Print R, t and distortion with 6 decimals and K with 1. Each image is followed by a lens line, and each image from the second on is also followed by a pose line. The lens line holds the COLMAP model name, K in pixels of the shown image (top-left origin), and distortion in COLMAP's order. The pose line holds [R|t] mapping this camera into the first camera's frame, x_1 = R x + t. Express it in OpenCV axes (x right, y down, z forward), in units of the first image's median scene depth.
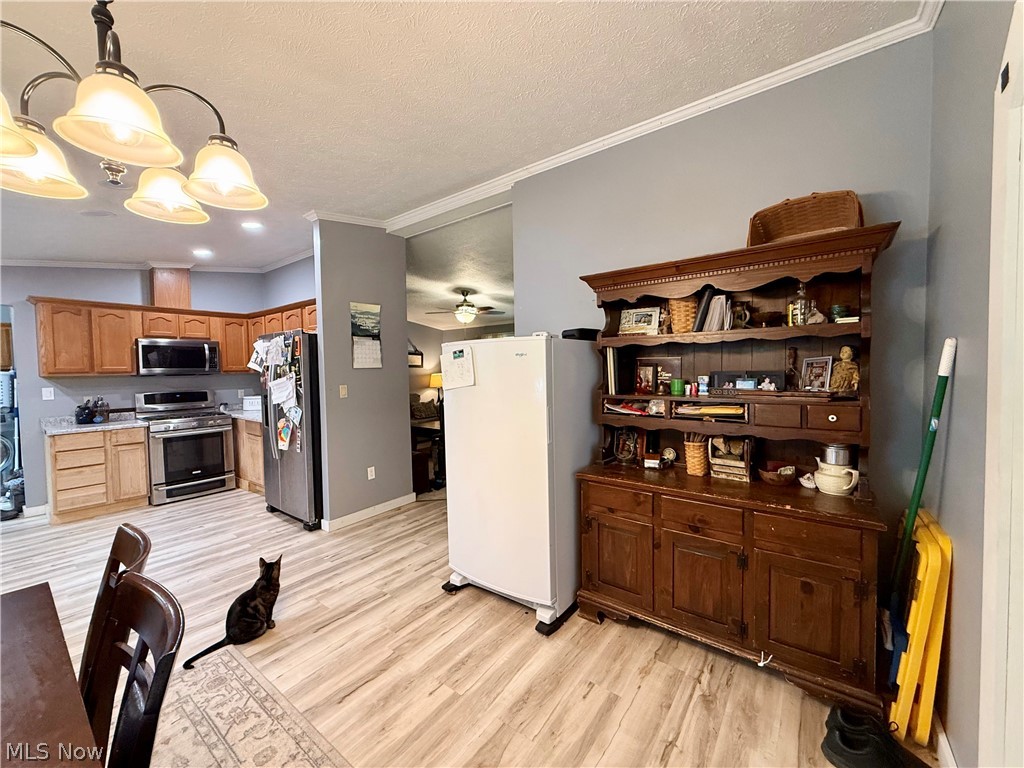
lens RADIAL K [[406.1, 0, 507.3], [0, 406.1, 385.5], [0, 0, 1]] dist [-0.000326, 0.000614]
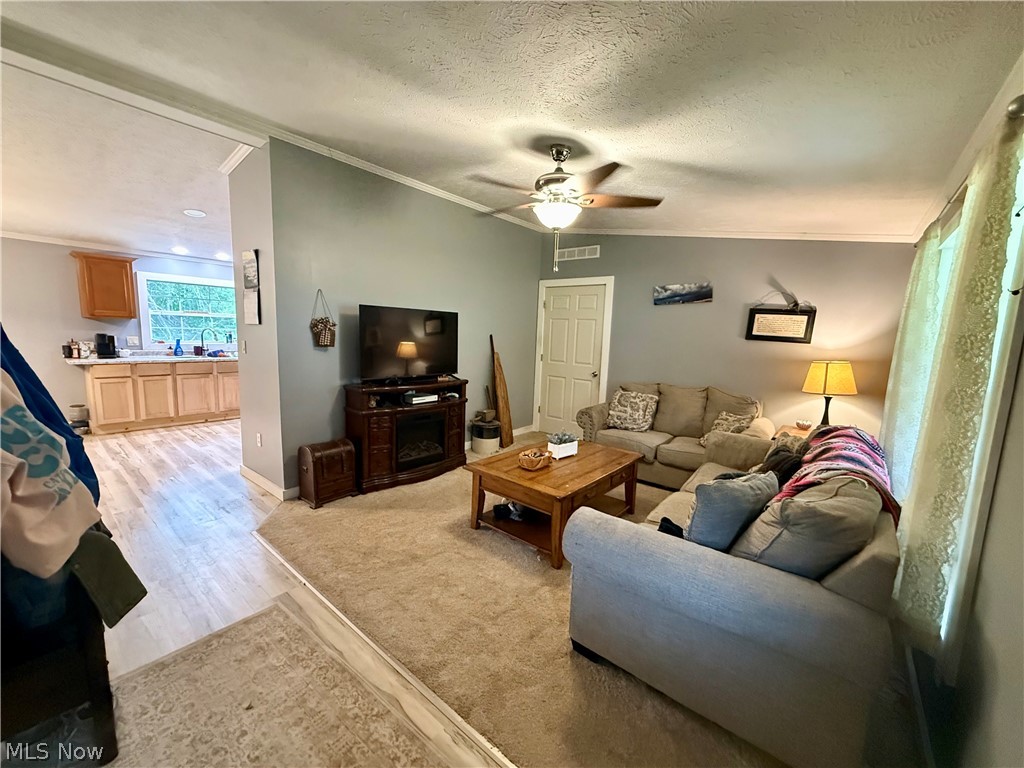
lens RADIAL K [[406.1, 0, 510.6], [0, 406.1, 382.8], [0, 0, 1]] dist [-0.000326, 0.000614]
pose [[-0.031253, 0.147512, -0.988566, 0.504570], [-0.079963, 0.985510, 0.149584, -0.089449], [0.996308, 0.083724, -0.019005, 1.481542]]
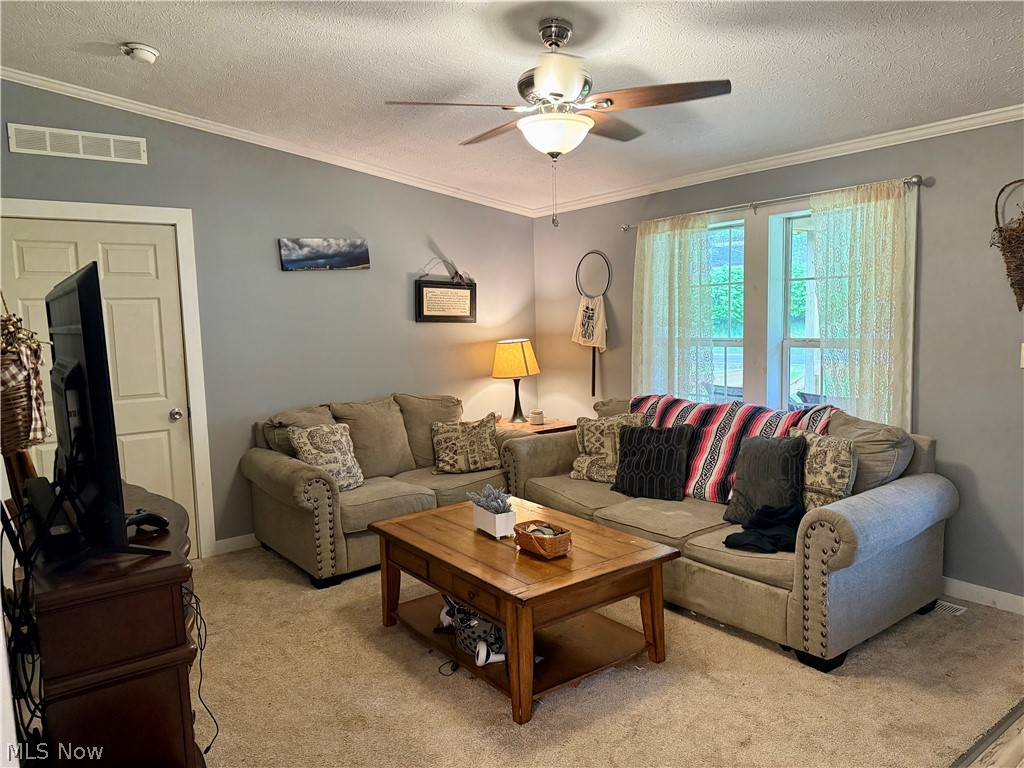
lens RADIAL K [[713.4, 0, 533.1], [0, 713.4, 364.3], [0, 0, 1]] dist [0.049024, -0.061069]
pose [[0.967954, 0.011410, -0.250868, 0.006160], [-0.005353, 0.999678, 0.024816, -0.048548], [0.251071, -0.022678, 0.967703, 0.843745]]
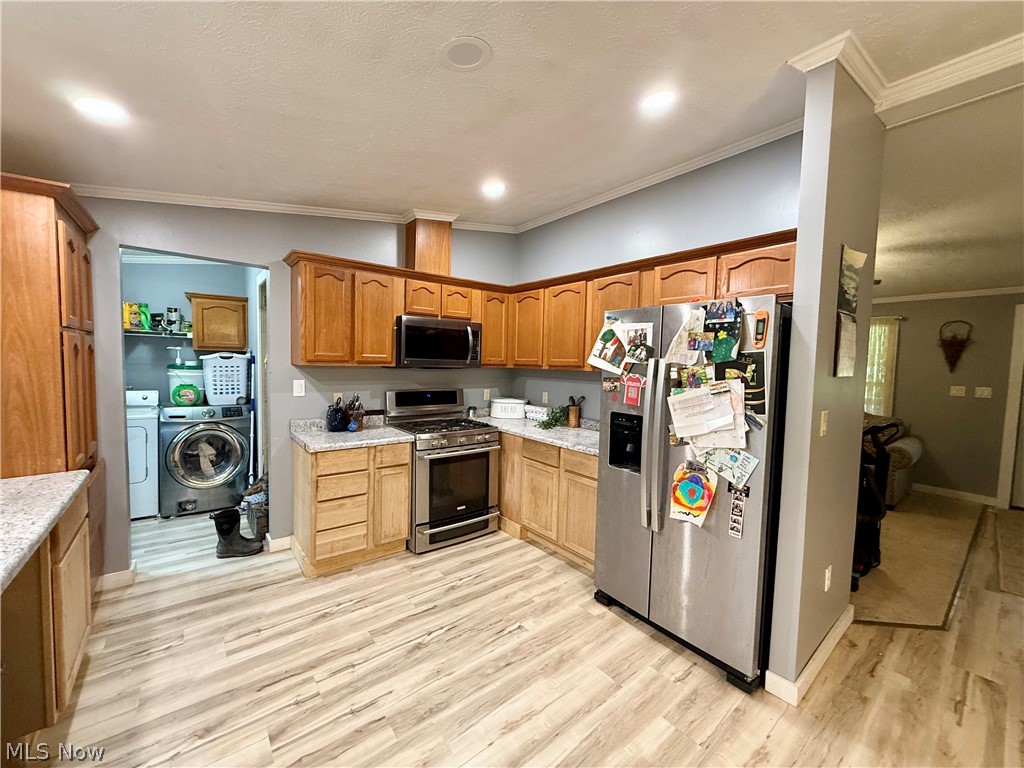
lens RADIAL K [[406.1, 0, 506.9], [0, 406.1, 385.9], [0, 0, 1]] dist [-0.000326, 0.000614]
pose [[0.968034, 0.054530, -0.244819, -0.584266], [-0.049793, 0.998434, 0.025501, -0.021476], [0.245826, -0.012495, 0.969233, 0.376824]]
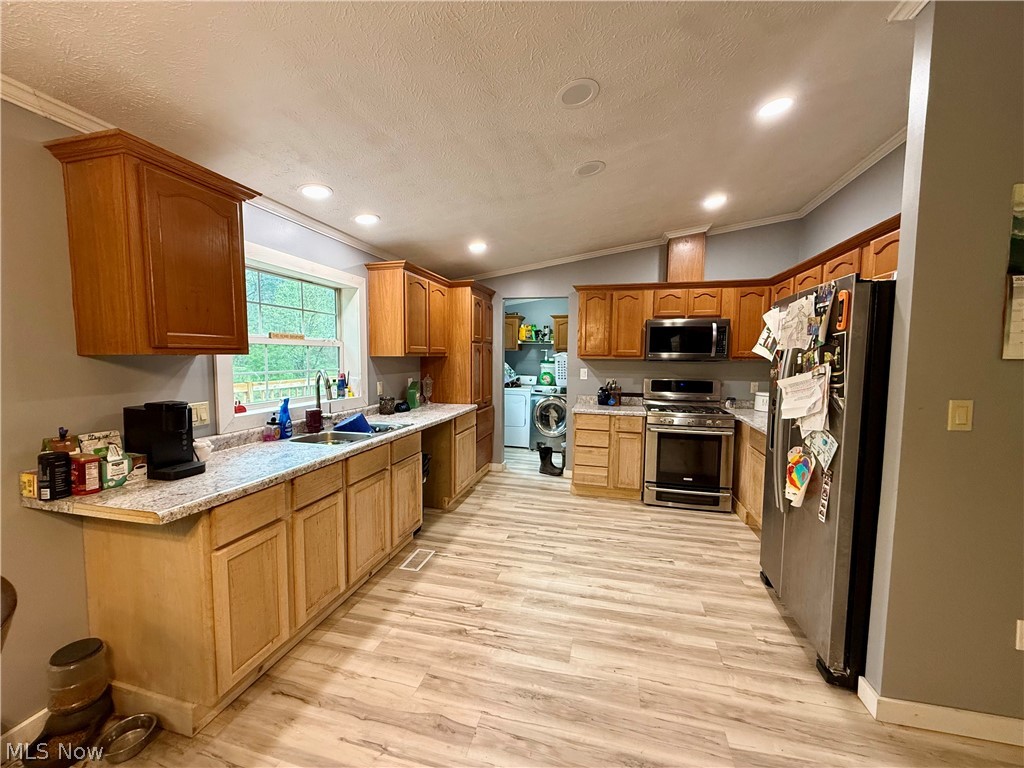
lens RADIAL K [[406.1, 0, 509.7], [0, 406.1, 385.6], [0, 0, 1]] dist [-0.000326, 0.000614]
pose [[0.389600, 0.088202, -0.916751, -0.184982], [-0.053327, 0.995894, 0.073154, -0.018802], [0.919439, 0.020386, 0.392703, 0.376477]]
